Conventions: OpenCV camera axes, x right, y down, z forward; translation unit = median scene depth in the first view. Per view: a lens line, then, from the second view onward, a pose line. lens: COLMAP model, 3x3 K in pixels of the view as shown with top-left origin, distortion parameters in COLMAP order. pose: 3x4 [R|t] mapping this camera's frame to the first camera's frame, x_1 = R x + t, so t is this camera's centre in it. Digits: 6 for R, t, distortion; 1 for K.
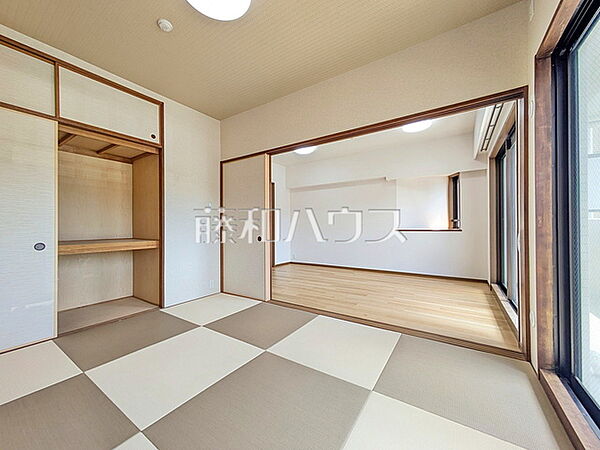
lens RADIAL K [[237.5, 0, 300.0], [0, 237.5, 225.0], [0, 0, 1]] dist [0.000108, 0.000005]
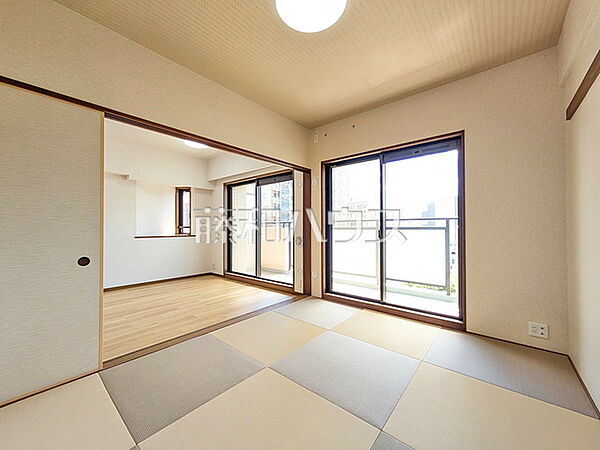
lens RADIAL K [[237.5, 0, 300.0], [0, 237.5, 225.0], [0, 0, 1]] dist [0.000108, 0.000005]
pose [[0.118683, 0.019573, 0.992739, -0.598129], [-0.007048, 0.999797, -0.018870, -0.015697], [-0.992907, -0.004757, 0.118796, 0.418702]]
